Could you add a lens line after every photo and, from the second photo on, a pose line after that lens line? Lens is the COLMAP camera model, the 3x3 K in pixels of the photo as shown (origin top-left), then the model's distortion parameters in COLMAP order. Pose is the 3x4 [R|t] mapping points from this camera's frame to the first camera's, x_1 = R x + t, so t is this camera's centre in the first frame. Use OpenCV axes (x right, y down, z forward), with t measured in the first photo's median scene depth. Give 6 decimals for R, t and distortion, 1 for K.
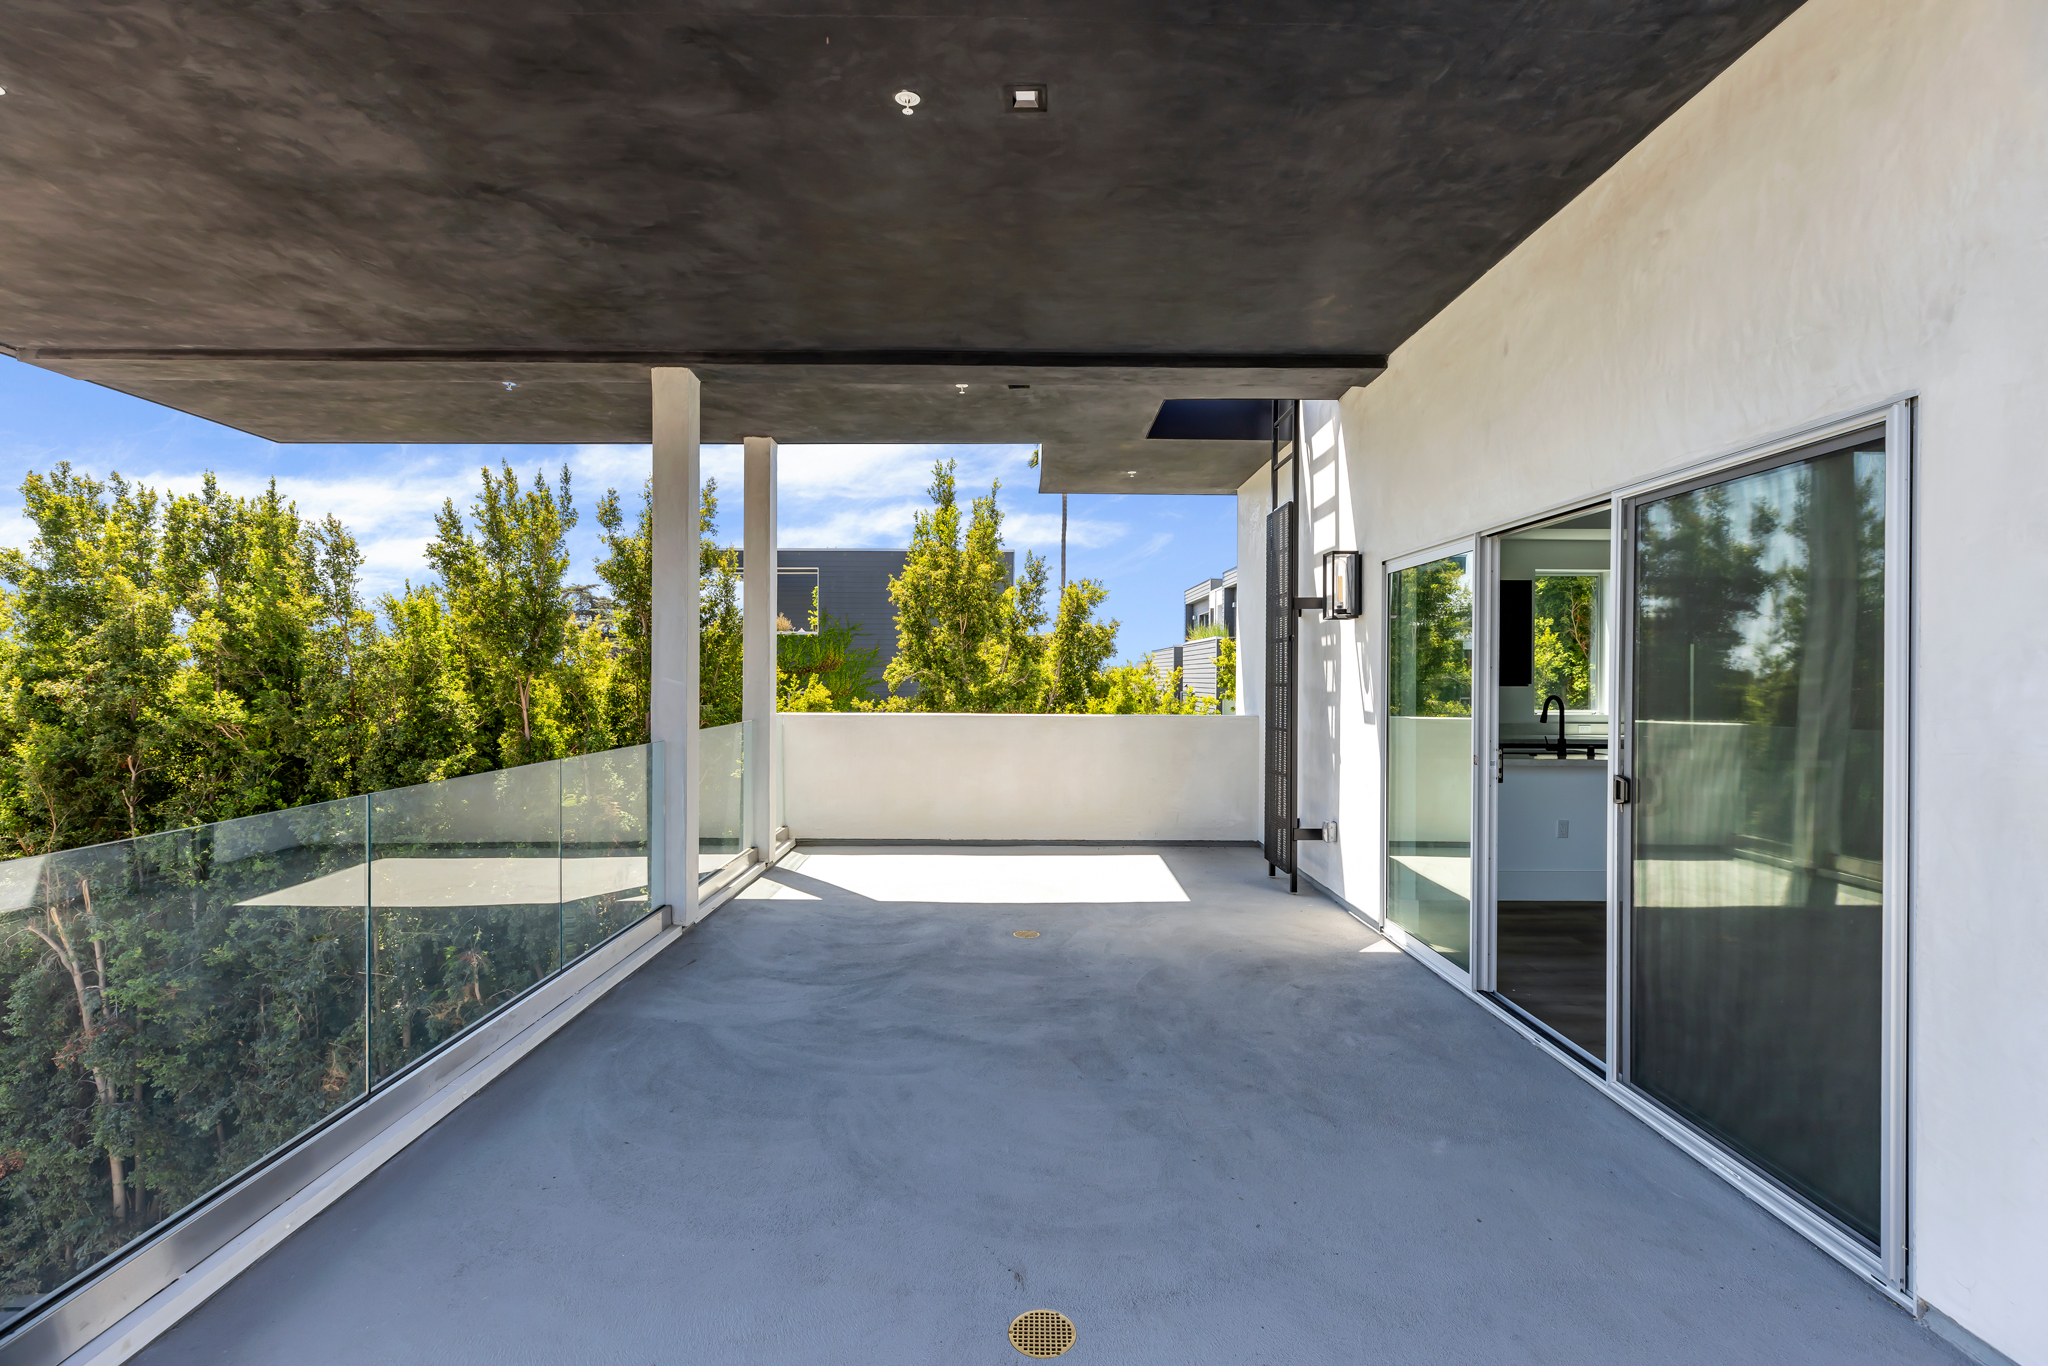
lens RADIAL K [[909.8, 0, 1029.3], [0, 909.8, 682.5], [0, 0, 1]] dist [0.002271, 0.000312]
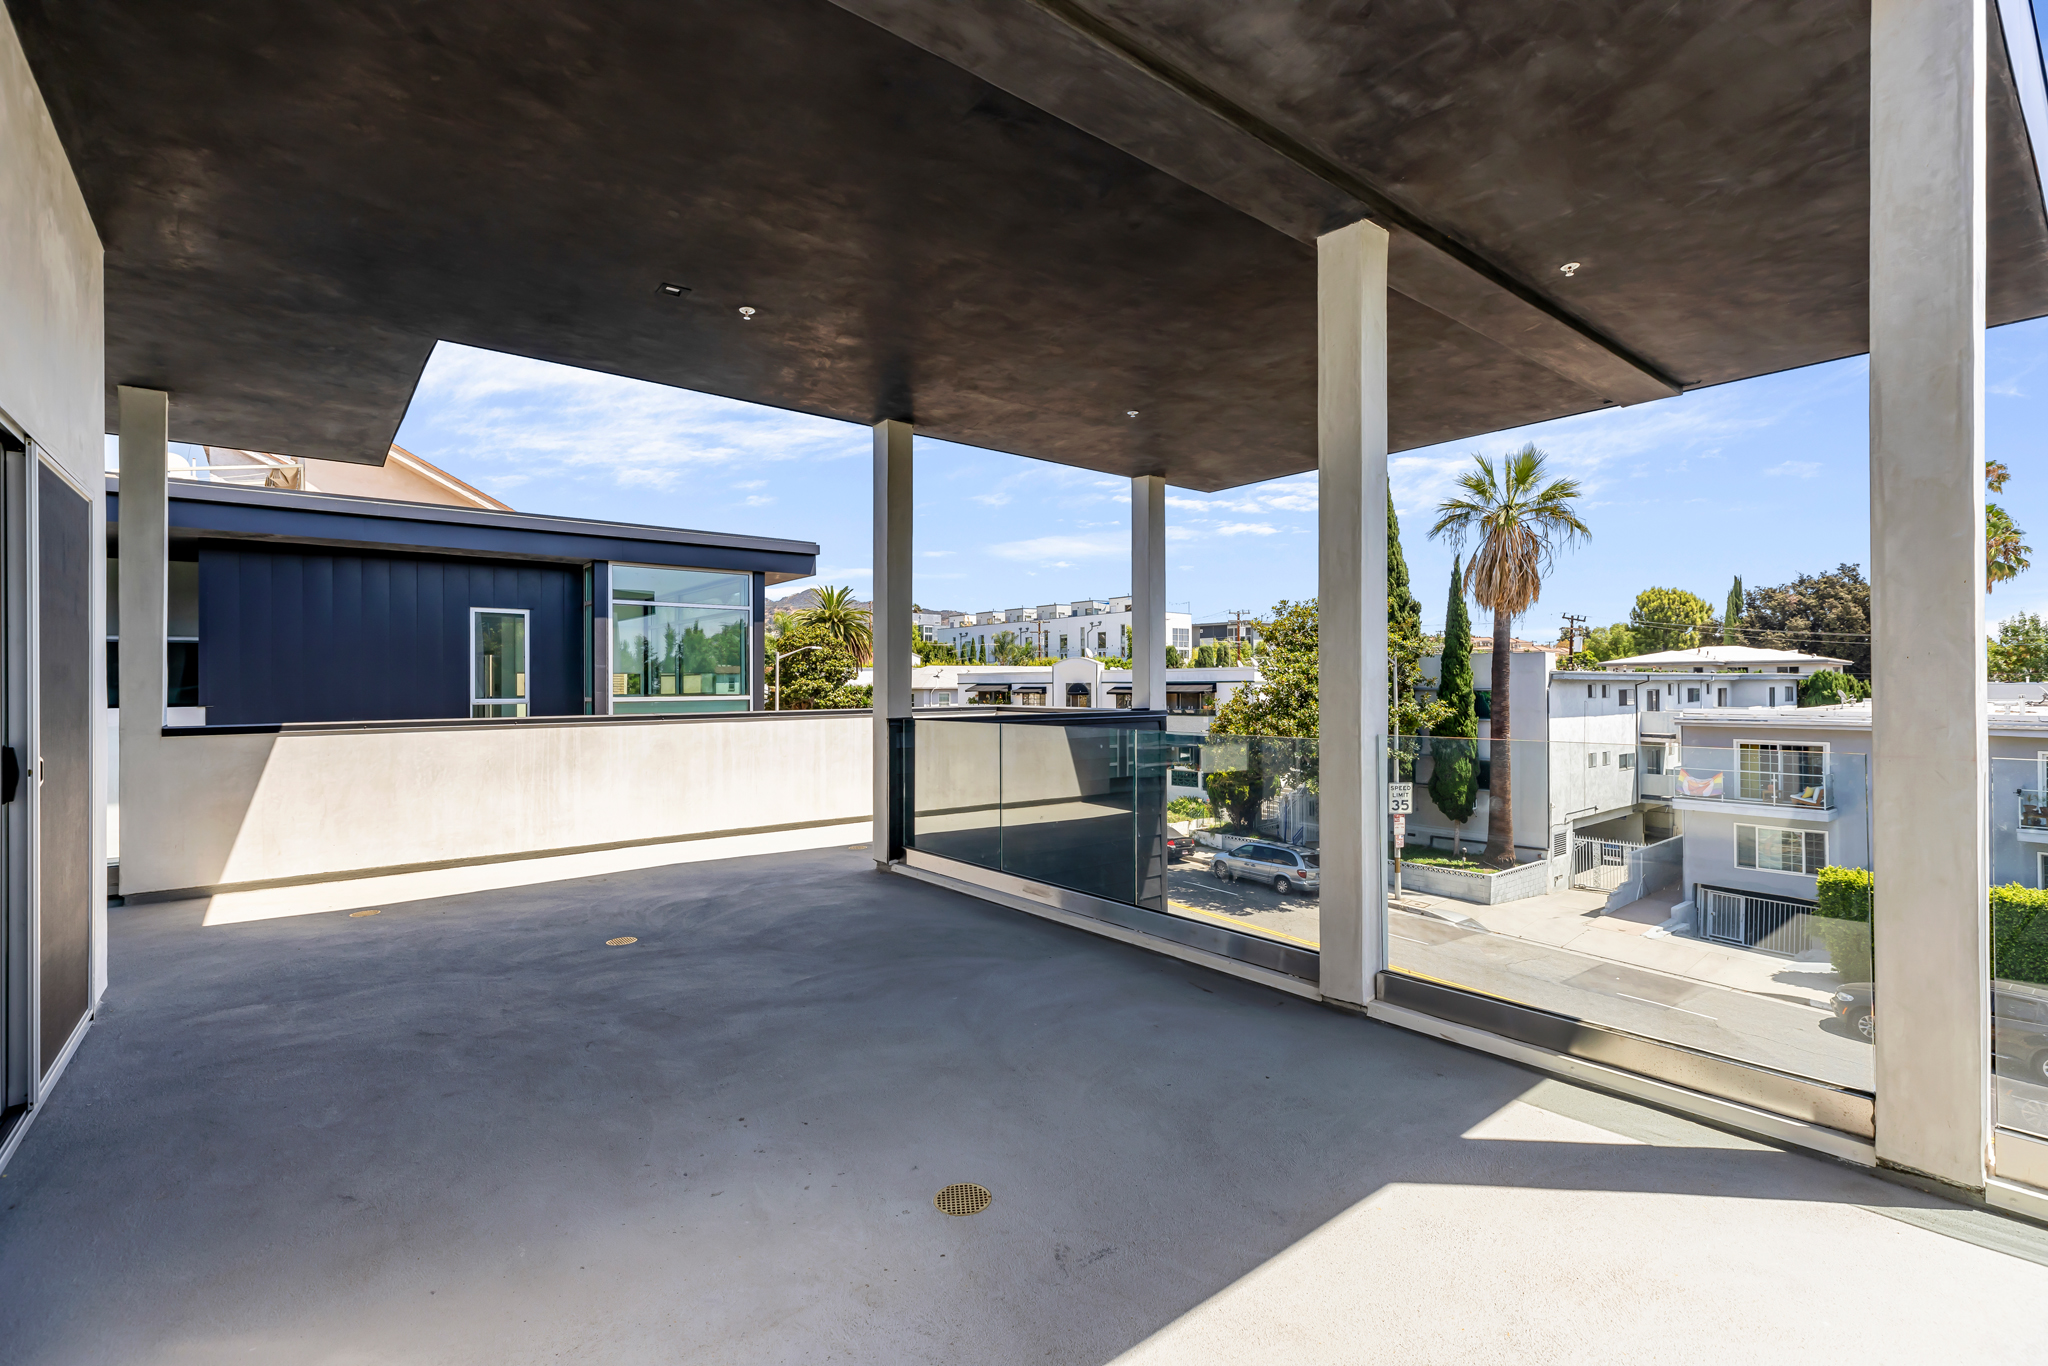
lens RADIAL K [[909.8, 0, 1029.3], [0, 909.8, 682.5], [0, 0, 1]] dist [0.002271, 0.000312]
pose [[-0.787046, 0.000544, -0.616894, 0.396588], [0.000419, 1.000000, 0.000347, 0.024664], [0.616894, 0.000015, -0.787046, 2.171390]]
